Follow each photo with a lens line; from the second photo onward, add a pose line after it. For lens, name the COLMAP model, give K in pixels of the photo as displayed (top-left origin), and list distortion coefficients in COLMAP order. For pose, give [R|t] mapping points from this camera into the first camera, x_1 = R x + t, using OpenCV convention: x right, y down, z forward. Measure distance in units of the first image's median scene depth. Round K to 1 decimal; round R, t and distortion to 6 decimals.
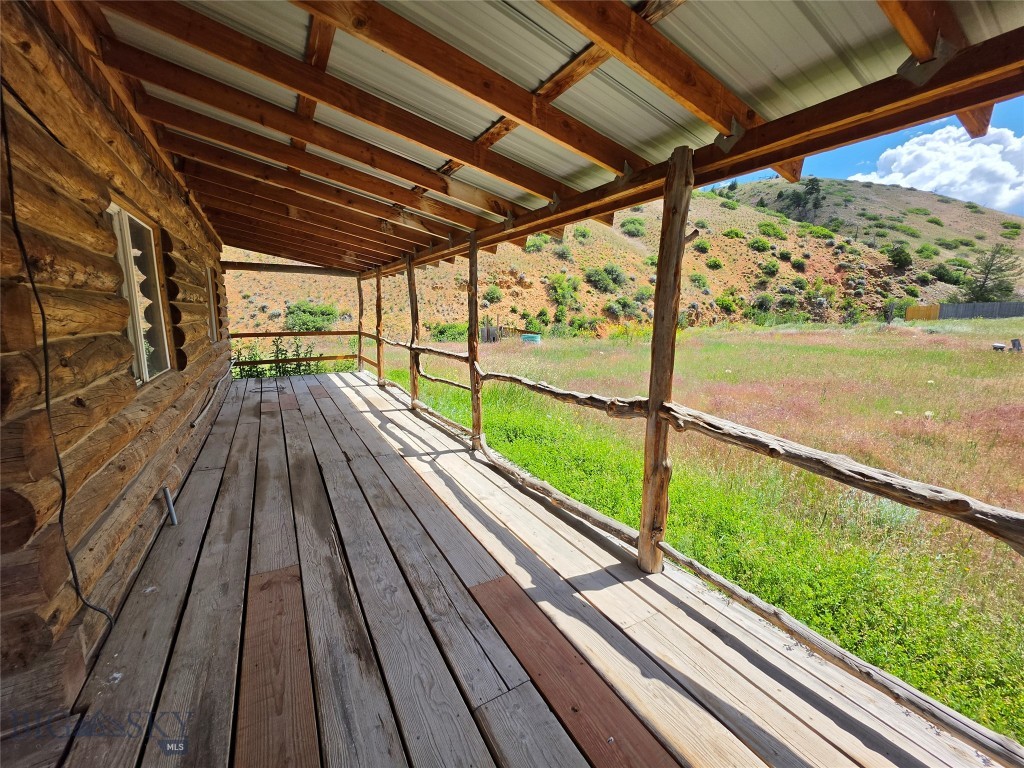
lens RADIAL K [[411.0, 0, 508.1], [0, 411.0, 379.5], [0, 0, 1]] dist [-0.006699, 0.001502]
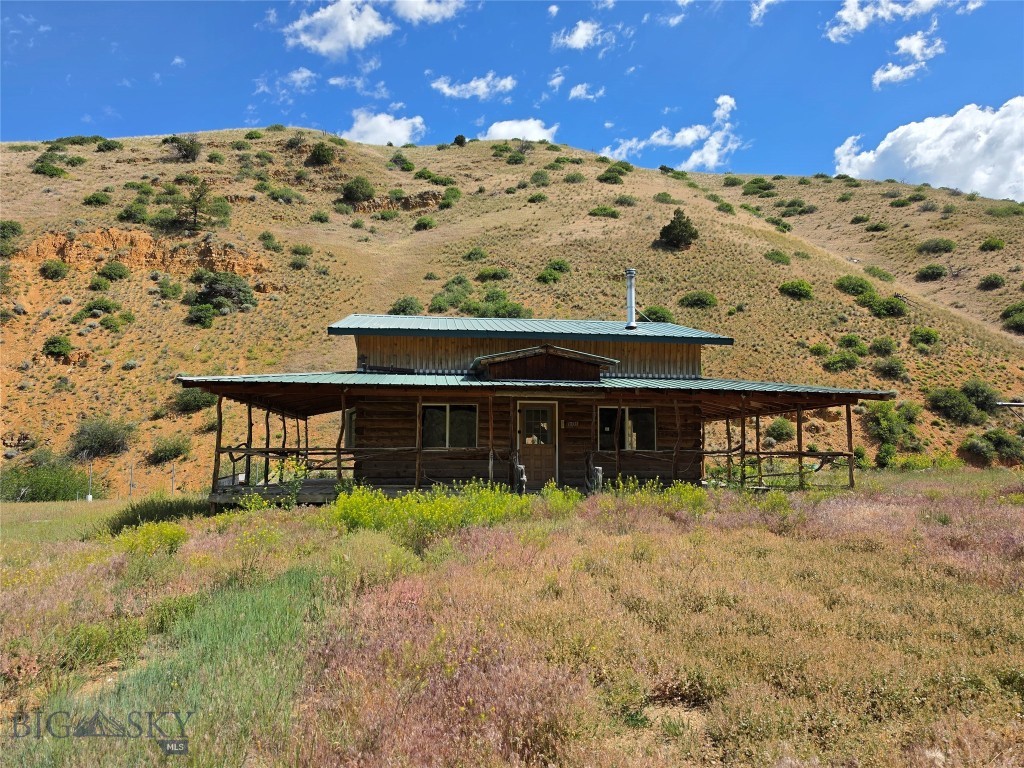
lens RADIAL K [[694.0, 0, 512.0], [0, 694.0, 396.8], [0, 0, 1]] dist [0.044647, -0.049424]
pose [[0.916199, -0.036737, -0.399035, 0.017801], [-0.064694, 0.969166, -0.237765, 0.047081], [0.395466, 0.243655, 0.885573, -0.229421]]
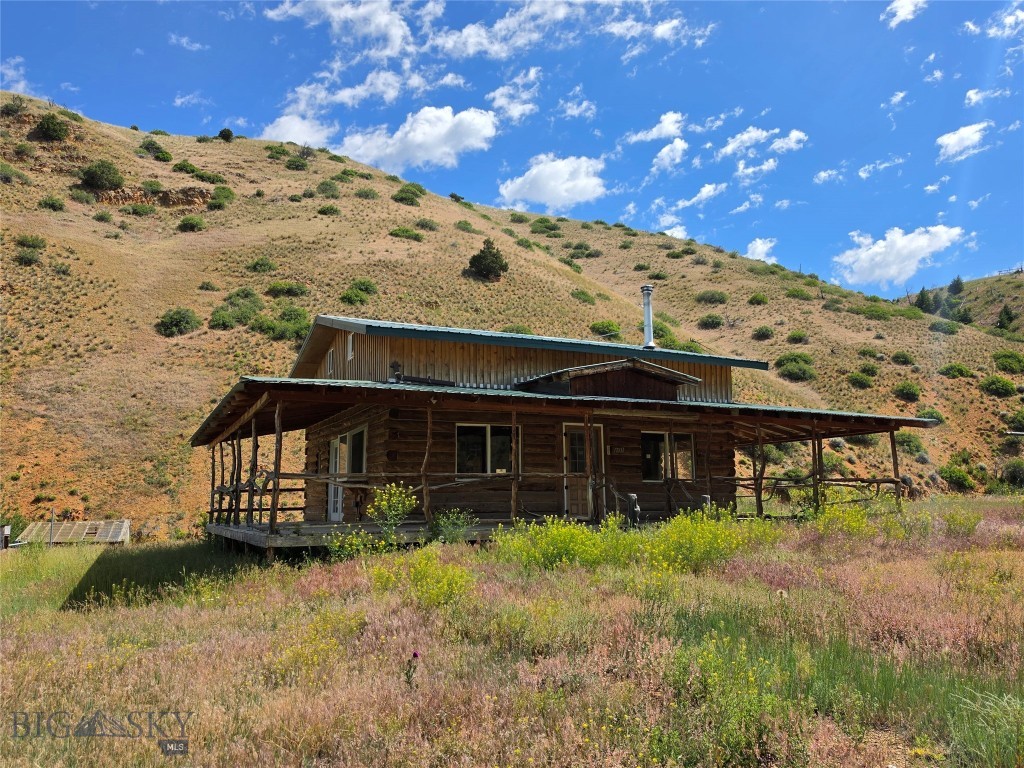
lens RADIAL K [[753.5, 0, 514.6], [0, 753.5, 393.0], [0, 0, 1]] dist [0.067289, -0.107811]
pose [[0.996887, -0.027965, -0.073717, -0.073380], [0.004265, 0.952744, -0.303745, 0.051499], [0.078727, 0.302485, 0.949897, -0.234992]]
